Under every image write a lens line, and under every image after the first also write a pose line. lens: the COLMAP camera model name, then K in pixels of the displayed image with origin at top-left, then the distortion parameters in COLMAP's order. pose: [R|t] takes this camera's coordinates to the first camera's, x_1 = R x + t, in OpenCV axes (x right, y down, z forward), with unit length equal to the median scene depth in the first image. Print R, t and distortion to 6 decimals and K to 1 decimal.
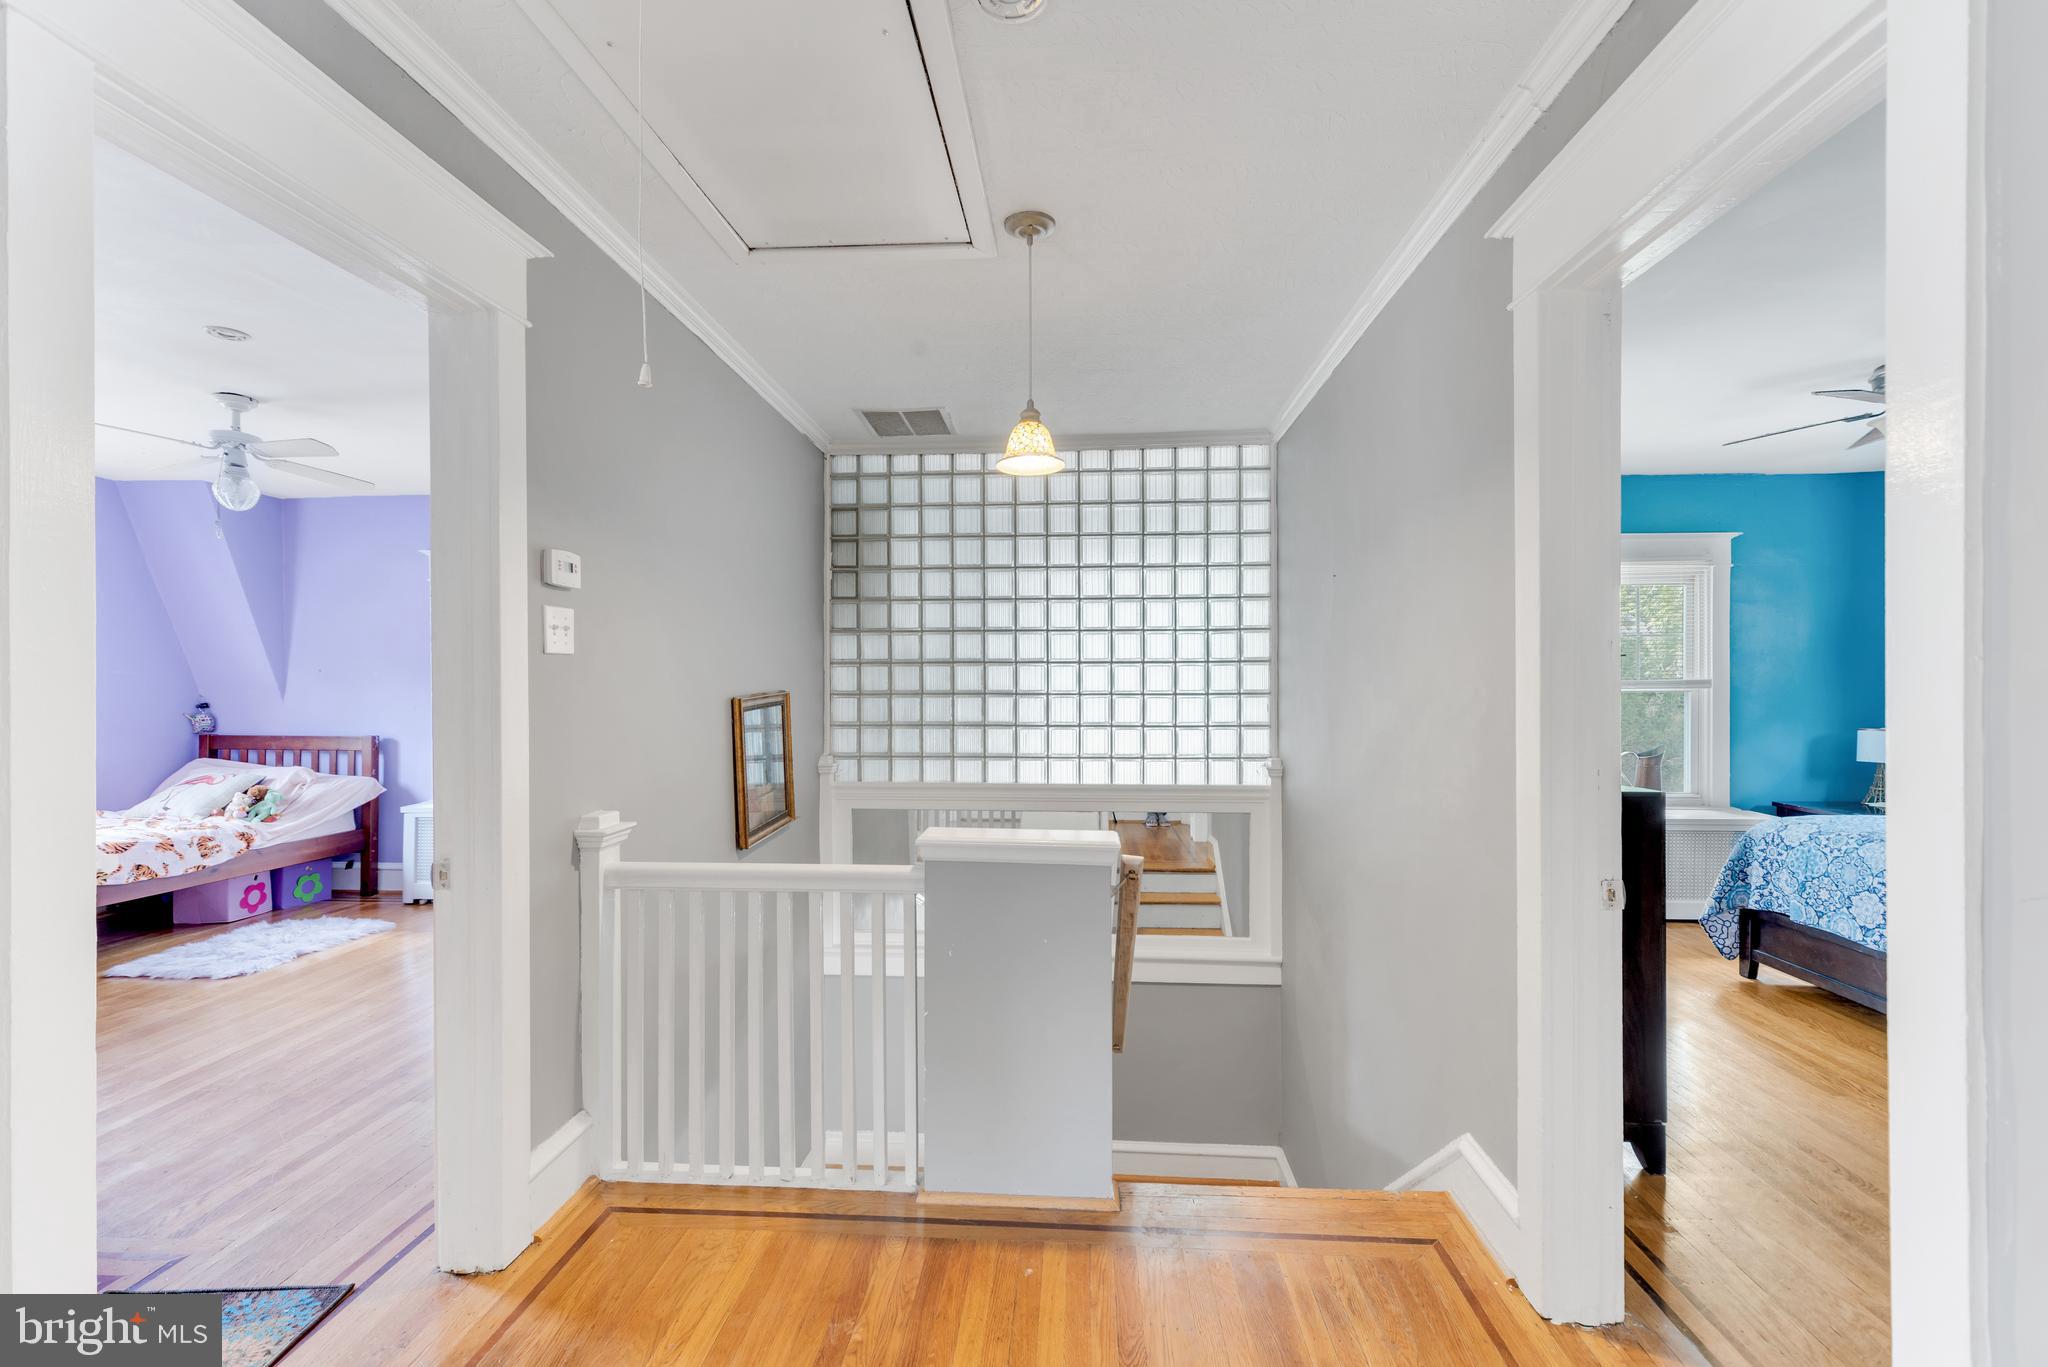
lens RADIAL K [[901.8, 0, 1022.7], [0, 901.8, 697.3], [0, 0, 1]] dist [-0.003149, 0.000375]
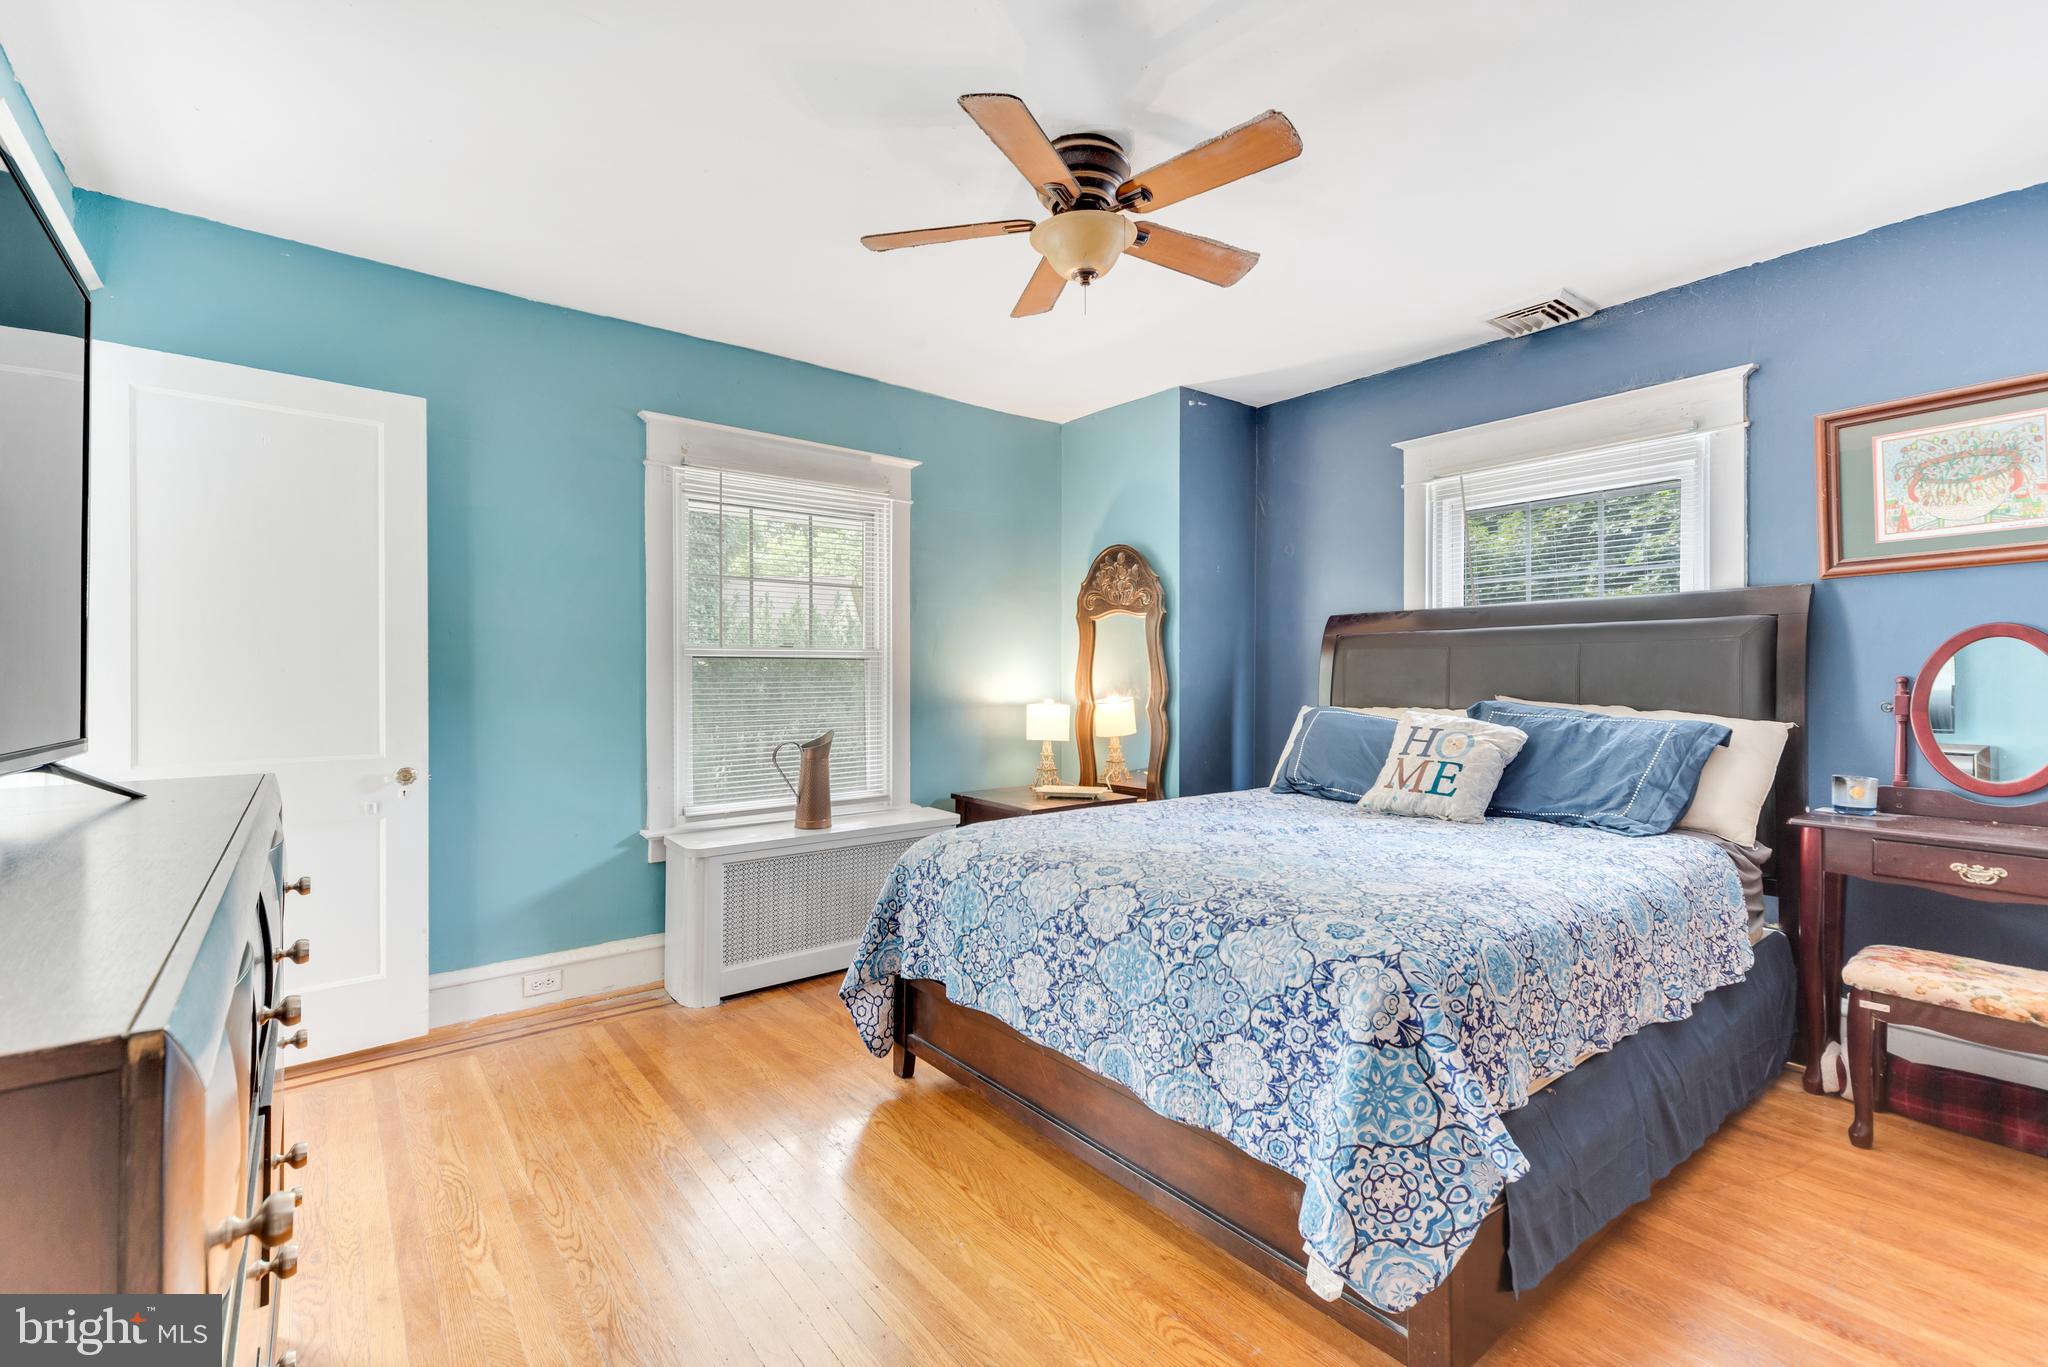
lens RADIAL K [[901.8, 0, 1024.8], [0, 901.8, 682.8], [0, 0, 1]] dist [-0.003149, 0.000375]
pose [[0.743771, -0.001633, 0.668433, 0.440958], [0.005225, 0.999981, -0.003371, 0.023350], [-0.668414, 0.006000, 0.743765, 0.456344]]
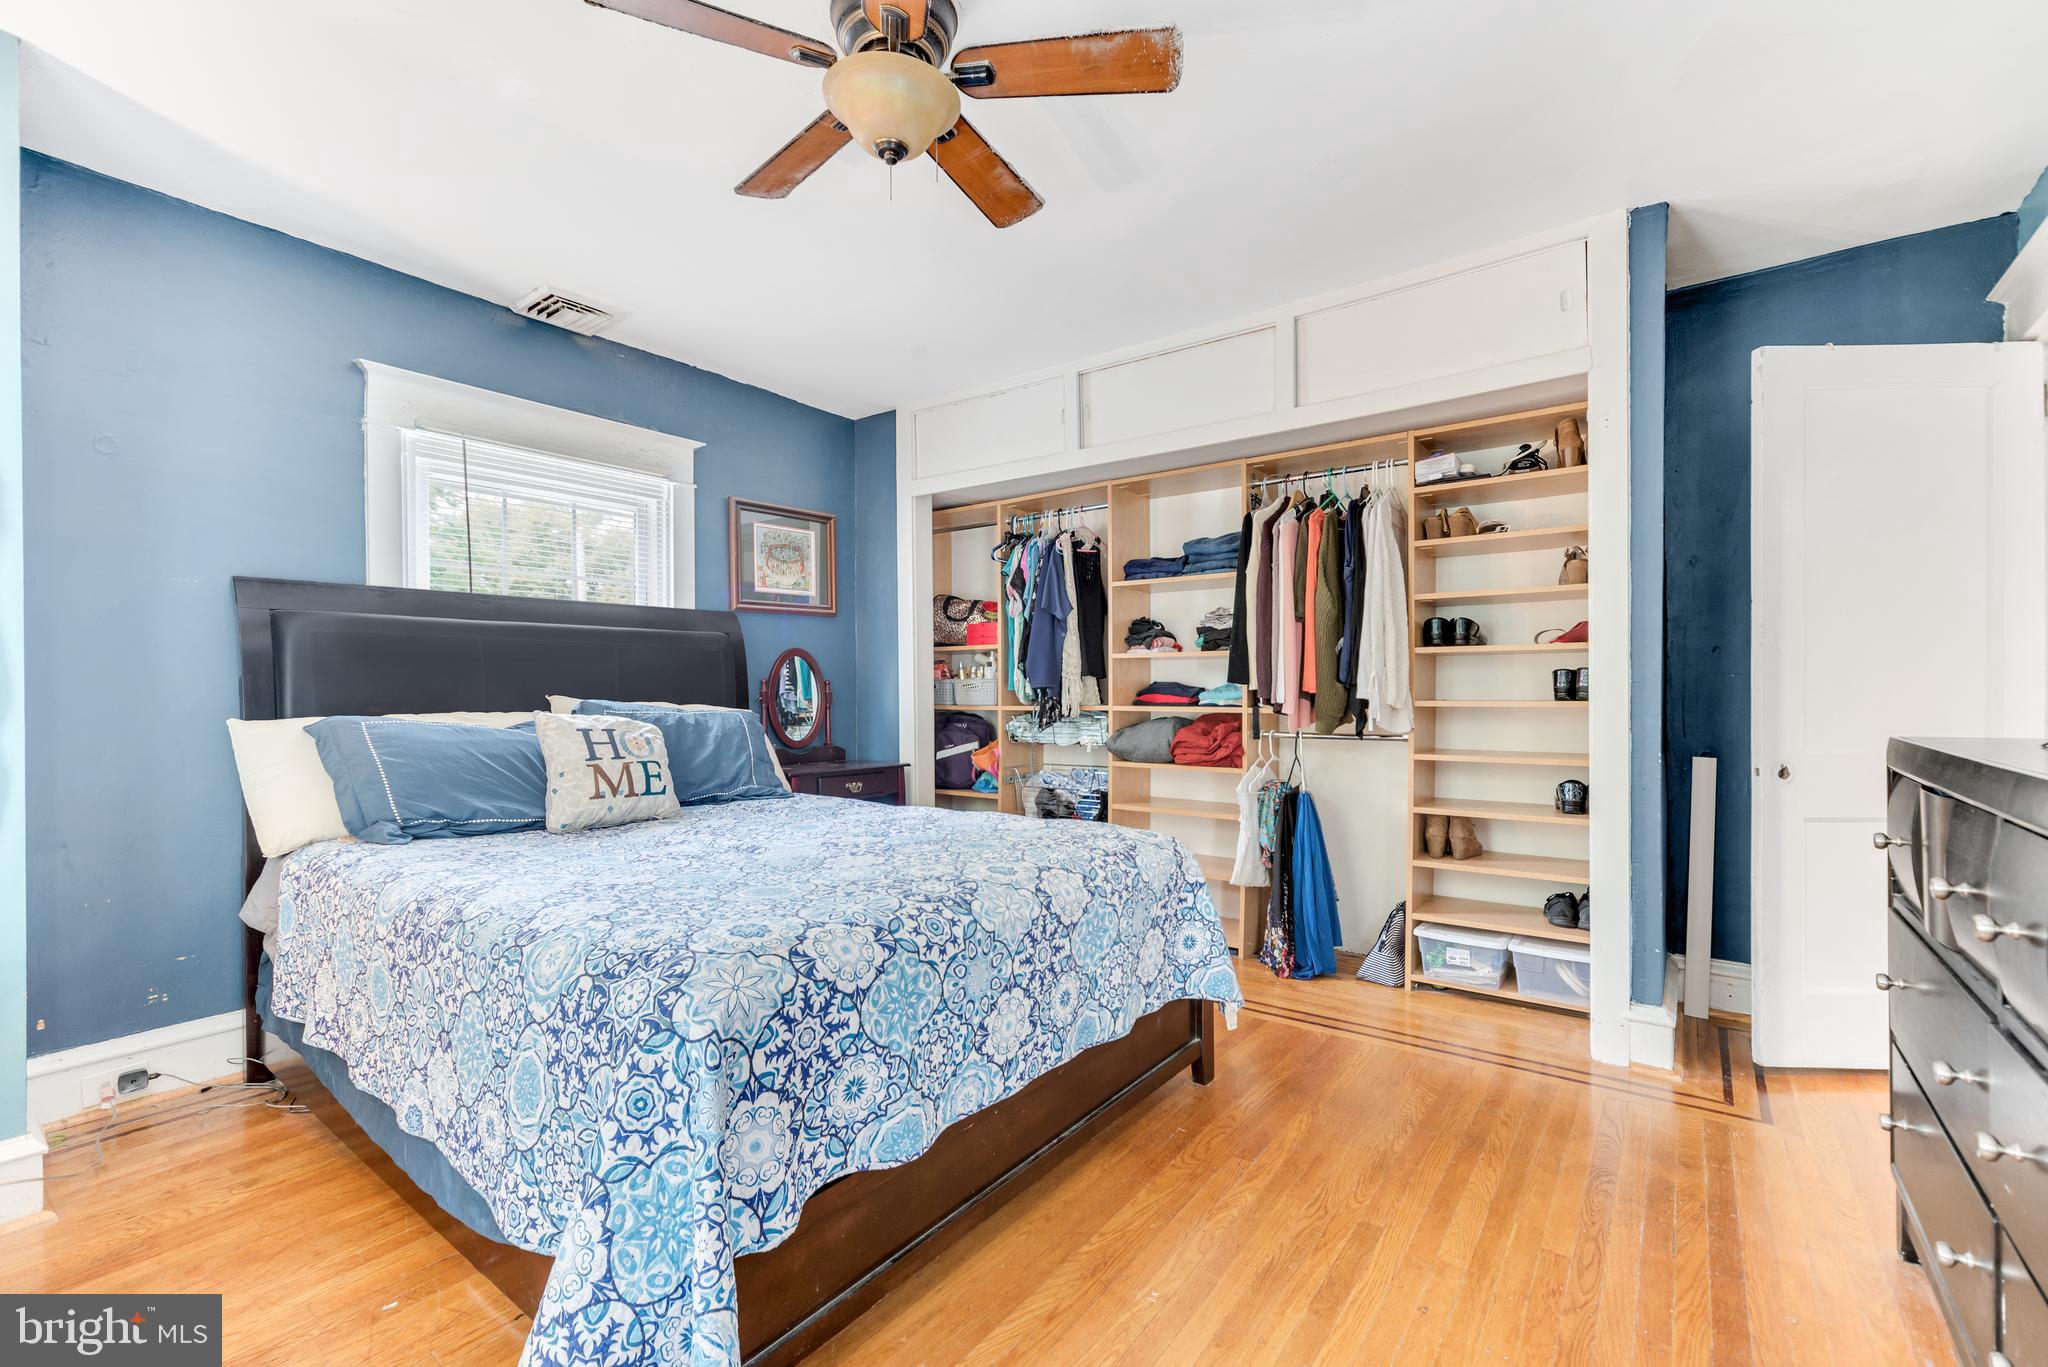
lens RADIAL K [[901.8, 0, 1024.1], [0, 901.8, 685.0], [0, 0, 1]] dist [-0.003149, 0.000375]
pose [[-0.845241, 0.008772, 0.534313, 0.578984], [0.009168, 0.999956, -0.001914, 0.032694], [-0.534307, 0.003281, -0.845284, 1.382316]]
